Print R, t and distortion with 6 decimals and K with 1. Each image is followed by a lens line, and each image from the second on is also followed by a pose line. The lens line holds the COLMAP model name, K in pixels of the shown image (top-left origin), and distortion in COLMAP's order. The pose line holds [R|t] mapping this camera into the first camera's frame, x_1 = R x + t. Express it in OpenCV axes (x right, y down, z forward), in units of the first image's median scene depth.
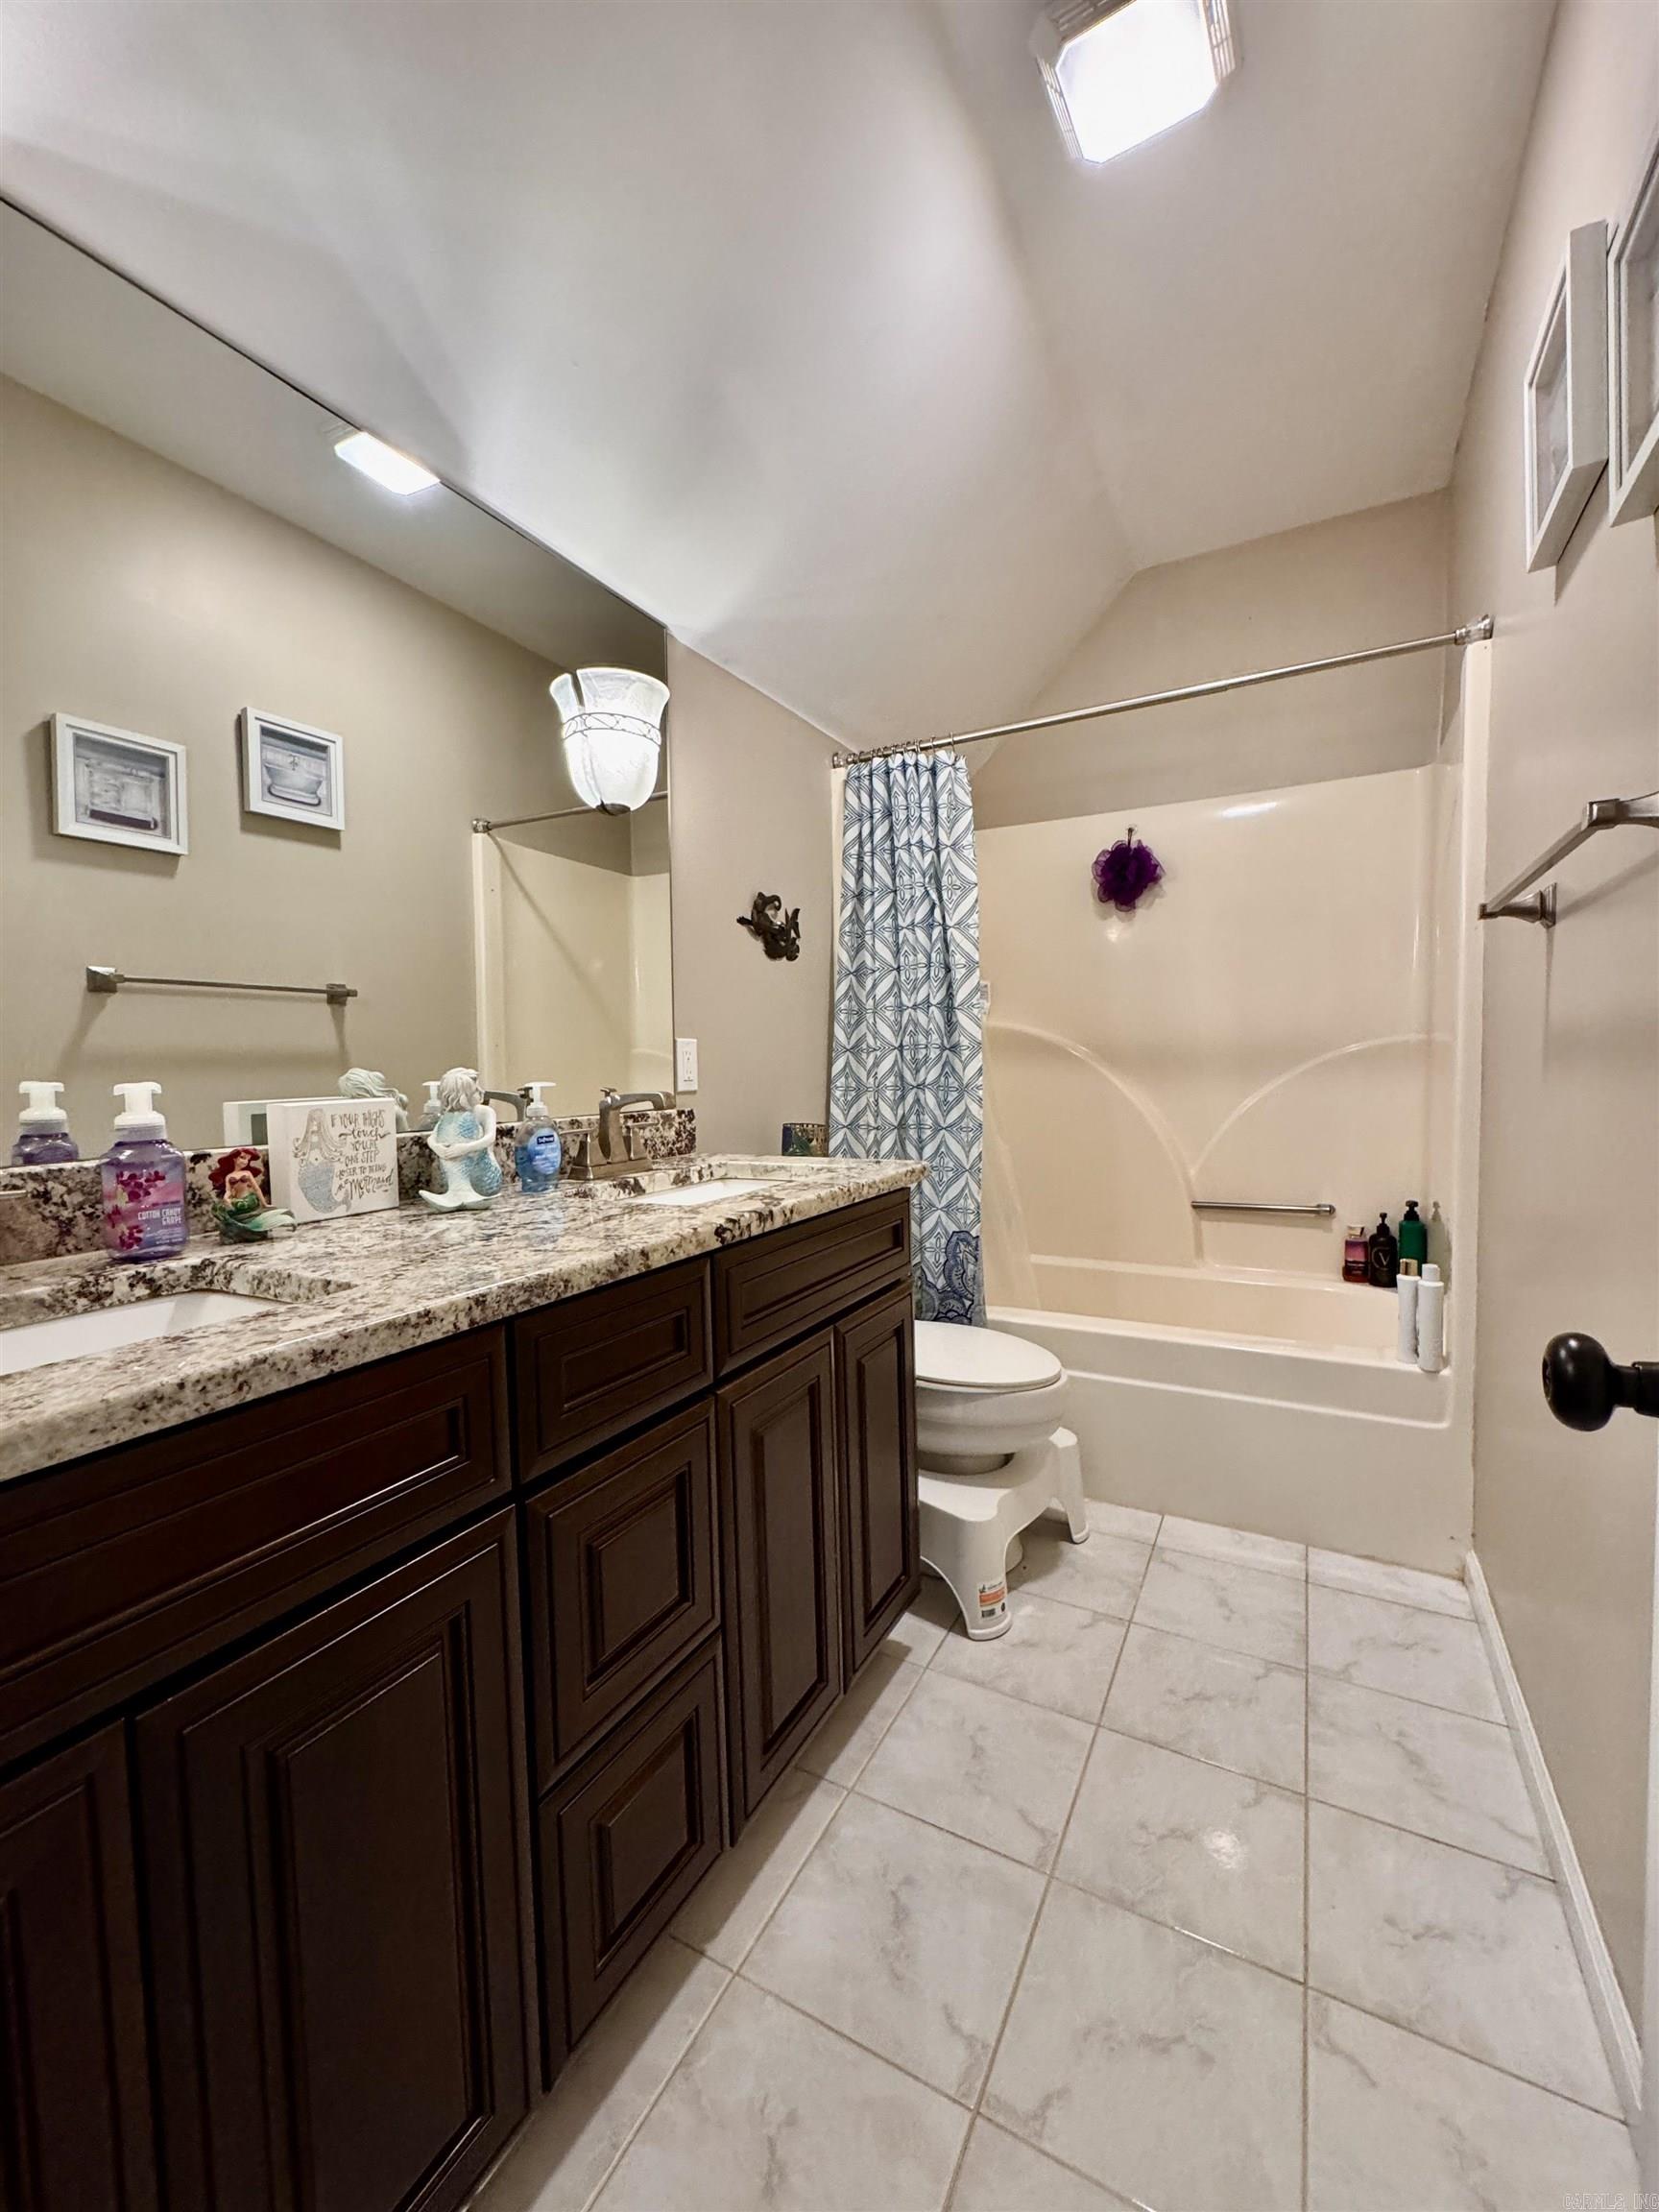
lens RADIAL K [[884.8, 0, 831.1], [0, 884.8, 1096.9], [0, 0, 1]] dist [0.001197, 0.000208]
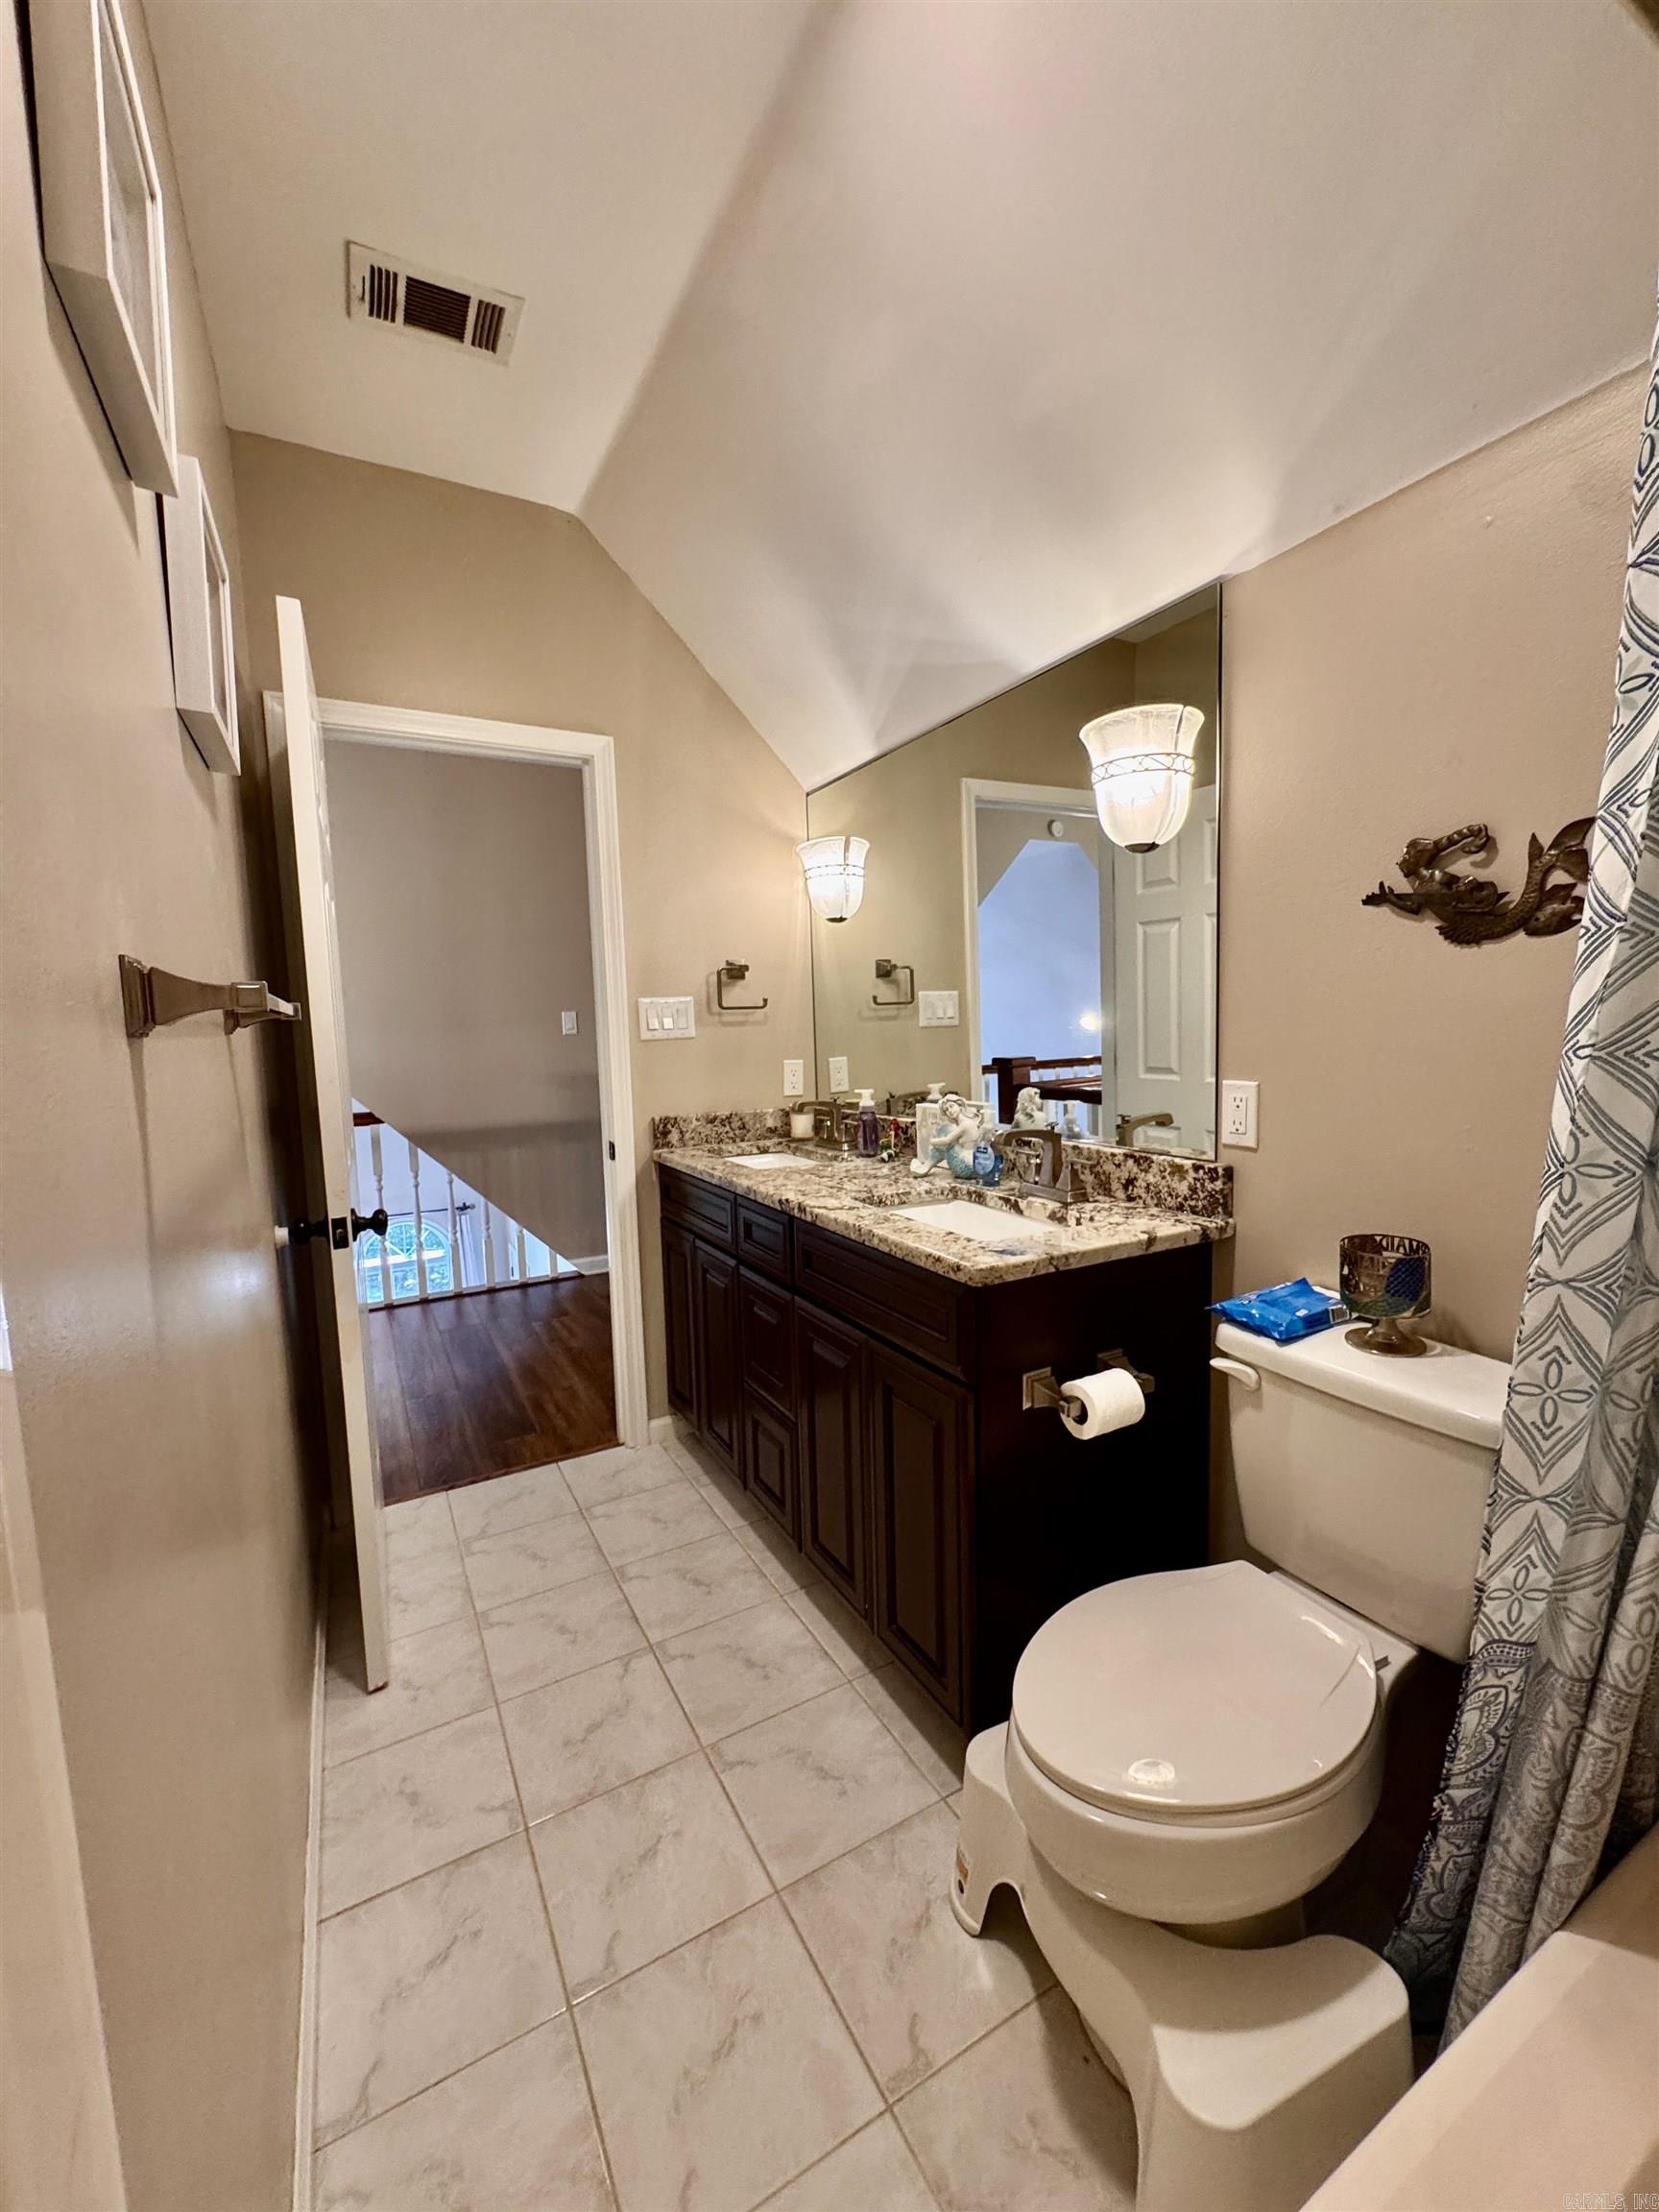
lens RADIAL K [[884.8, 0, 834.6], [0, 884.8, 1099.7], [0, 0, 1]] dist [0.001197, 0.000208]
pose [[-0.531392, 0.108845, -0.840105, 0.767086], [0.004907, 0.992090, 0.125432, -0.163910], [0.847112, 0.062531, -0.527722, 1.204346]]
